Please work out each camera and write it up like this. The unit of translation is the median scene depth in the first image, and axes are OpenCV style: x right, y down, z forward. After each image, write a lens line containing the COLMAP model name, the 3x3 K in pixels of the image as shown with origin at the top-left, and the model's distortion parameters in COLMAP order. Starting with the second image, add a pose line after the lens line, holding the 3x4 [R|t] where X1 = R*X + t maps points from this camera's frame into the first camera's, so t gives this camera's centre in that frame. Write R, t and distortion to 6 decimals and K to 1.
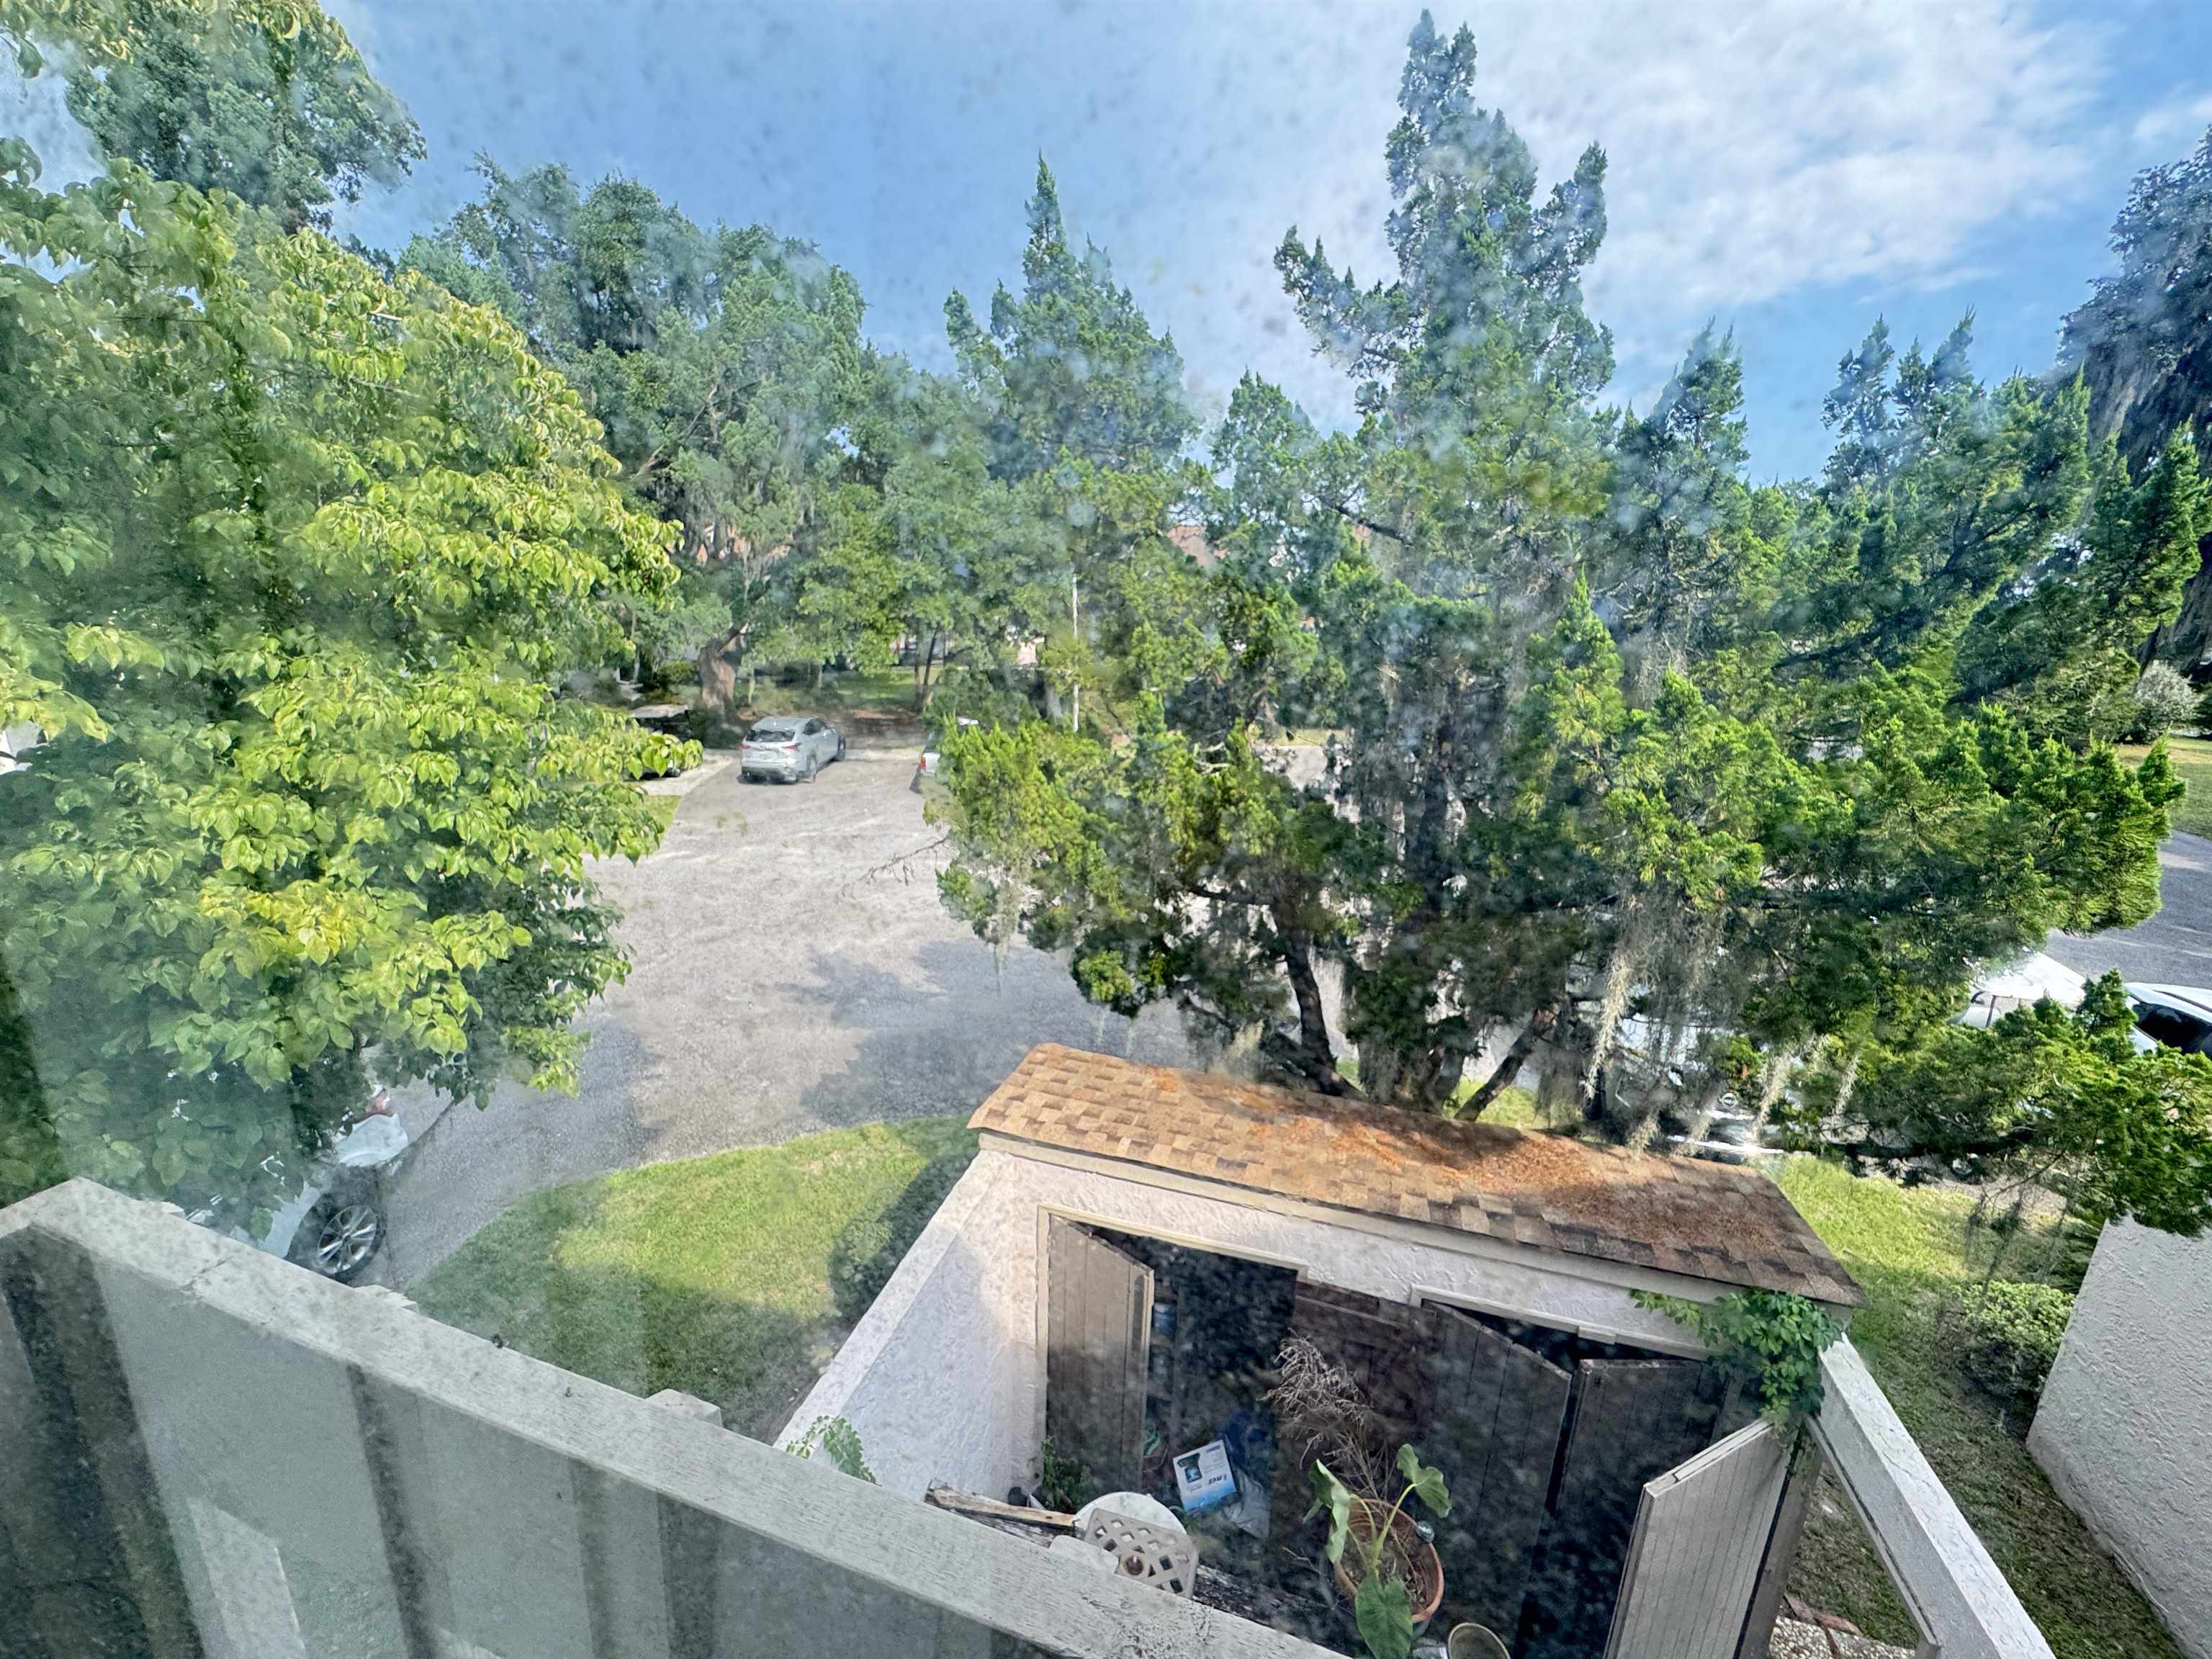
lens RADIAL K [[881.8, 0, 1108.0], [0, 881.8, 834.4], [0, 0, 1]] dist [-0.001767, 0.000549]
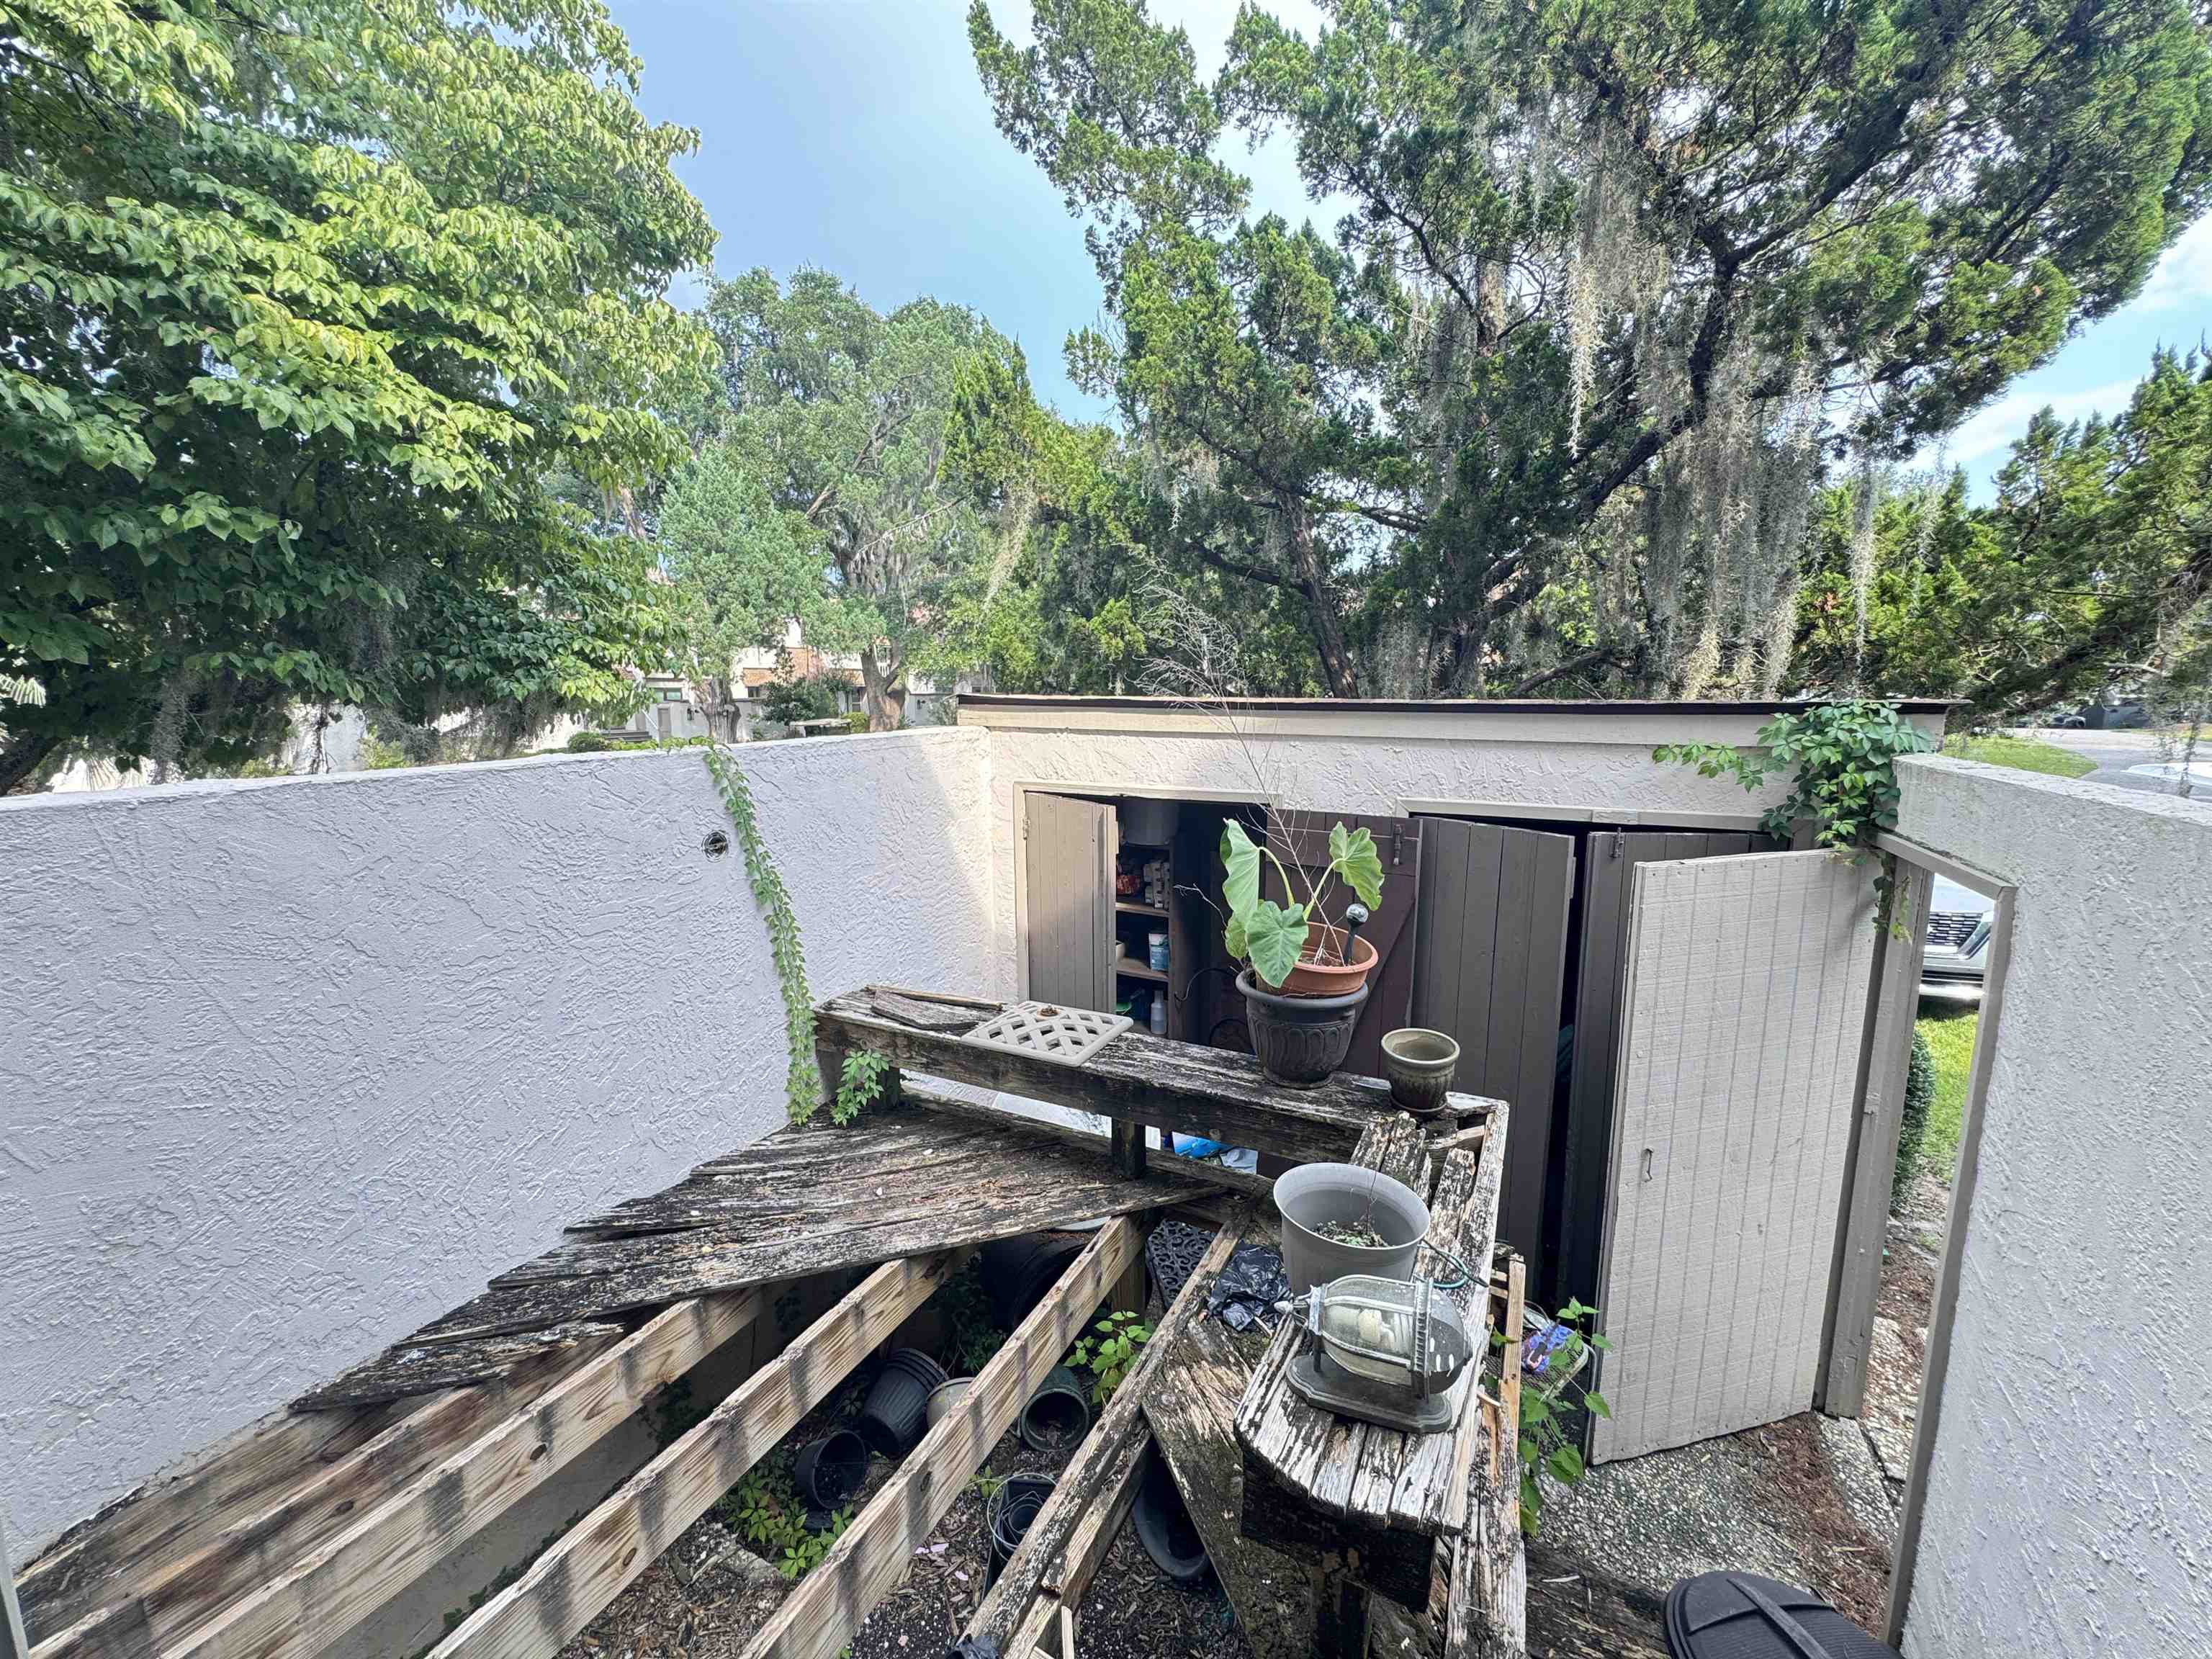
lens RADIAL K [[881.8, 0, 1115.8], [0, 881.8, 828.1], [0, 0, 1]] dist [-0.001767, 0.000549]
pose [[0.984347, -0.010149, -0.175949, 0.199689], [-0.008577, 0.994399, -0.105342, 0.576426], [0.176032, 0.105203, 0.978747, 0.083118]]
